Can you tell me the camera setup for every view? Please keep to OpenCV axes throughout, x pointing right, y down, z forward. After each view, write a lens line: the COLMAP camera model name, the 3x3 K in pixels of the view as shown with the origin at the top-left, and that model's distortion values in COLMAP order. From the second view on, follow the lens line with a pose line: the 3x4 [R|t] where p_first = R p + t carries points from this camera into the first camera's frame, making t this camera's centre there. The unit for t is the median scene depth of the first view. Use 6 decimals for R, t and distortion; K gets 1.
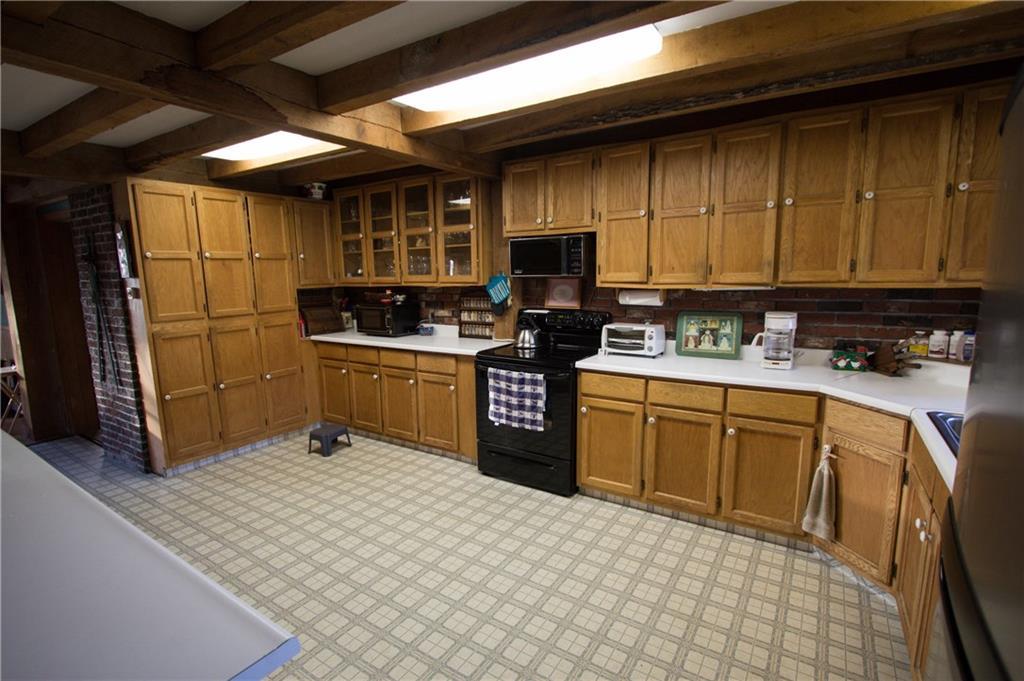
lens RADIAL K [[480.8, 0, 515.9], [0, 480.8, 343.8], [0, 0, 1]] dist [-0.016672, 0.002846]
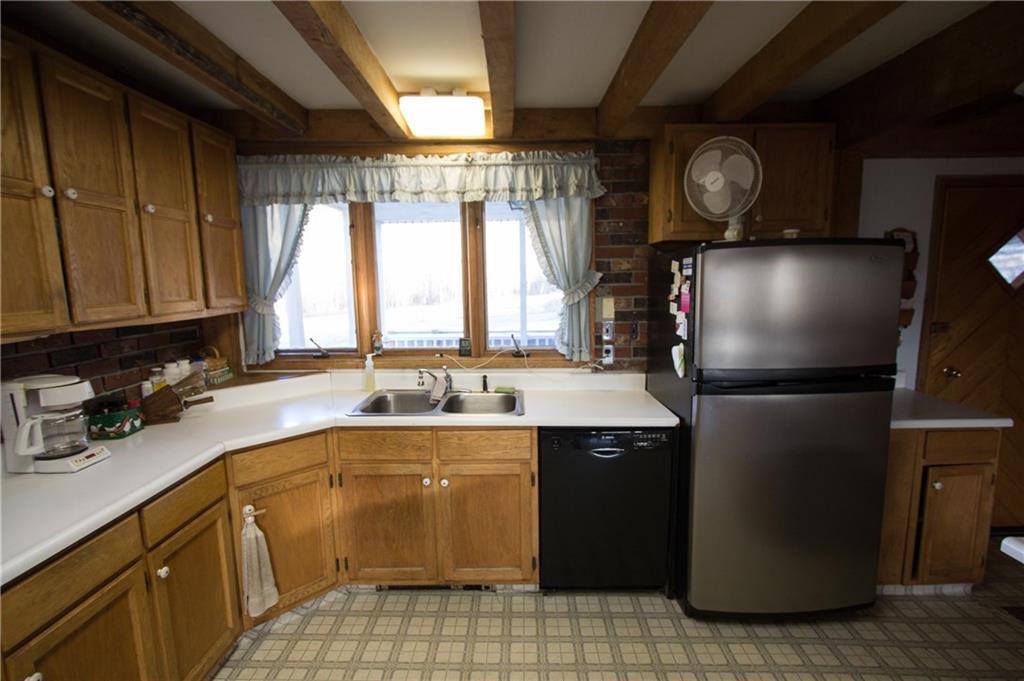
lens RADIAL K [[480.8, 0, 510.4], [0, 480.8, 345.6], [0, 0, 1]] dist [-0.016672, 0.002846]
pose [[-0.523408, -0.093859, 0.846897, -0.203111], [0.143475, 0.970016, 0.196176, -0.117467], [-0.839916, 0.224188, -0.494247, 0.695085]]
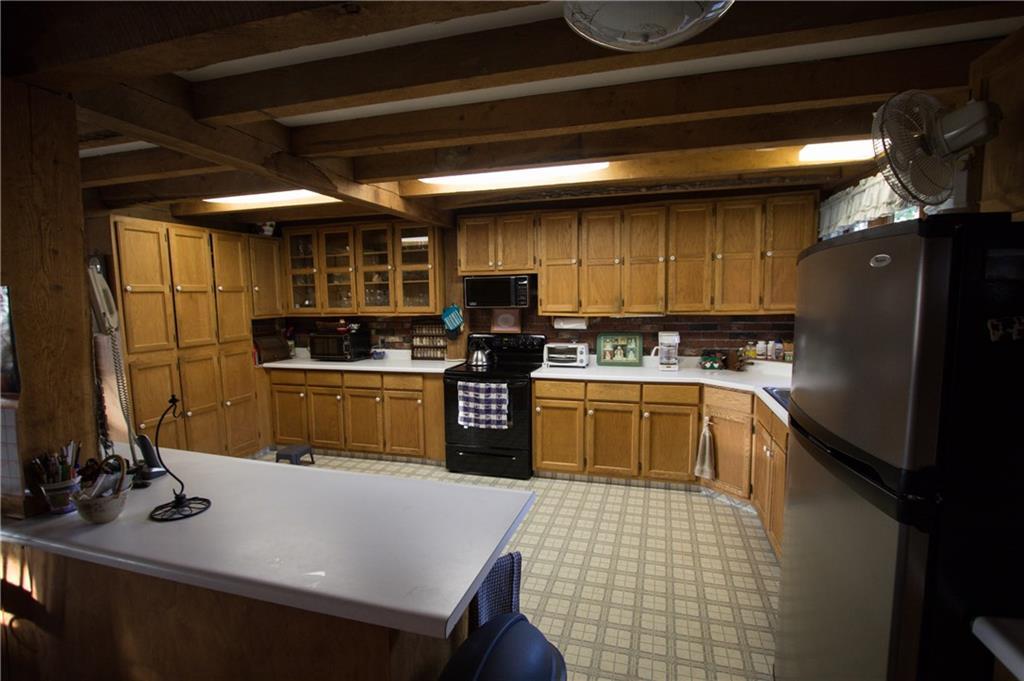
lens RADIAL K [[480.8, 0, 515.8], [0, 480.8, 343.6], [0, 0, 1]] dist [-0.016672, 0.002846]
pose [[0.959629, -0.025449, 0.280115, -0.264056], [0.040919, 0.997935, -0.049517, 0.020266], [-0.278277, 0.058980, 0.958688, -0.233578]]
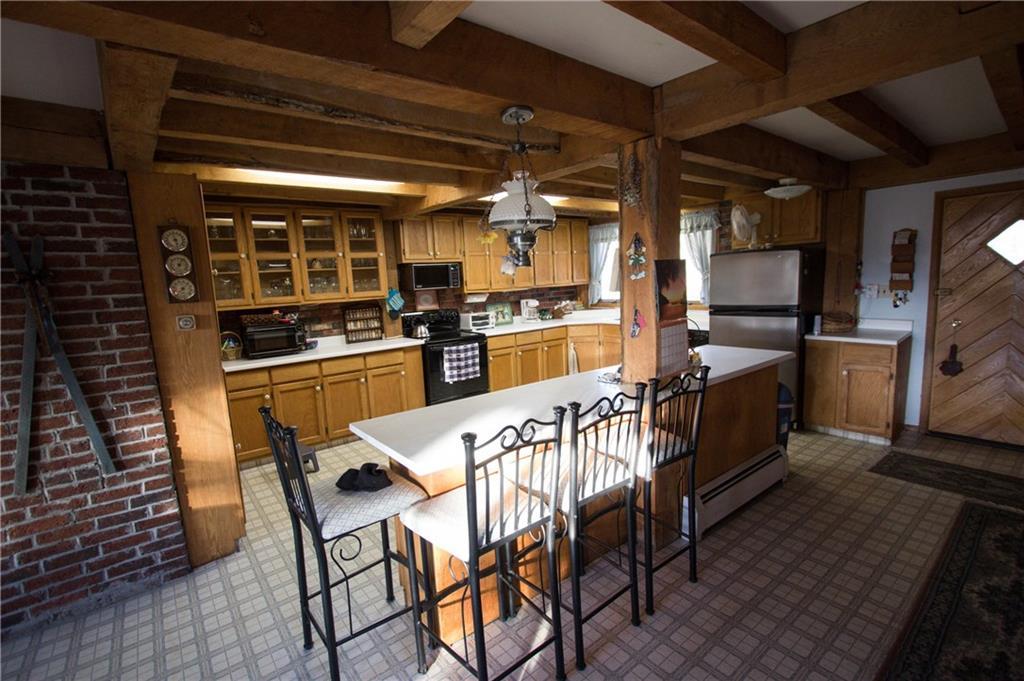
lens RADIAL K [[480.8, 0, 514.4], [0, 480.8, 344.6], [0, 0, 1]] dist [-0.016672, 0.002846]
pose [[0.316699, -0.134480, 0.938945, -1.464031], [0.180850, 0.980300, 0.079404, -0.041662], [-0.931126, 0.144661, 0.334780, 0.280722]]
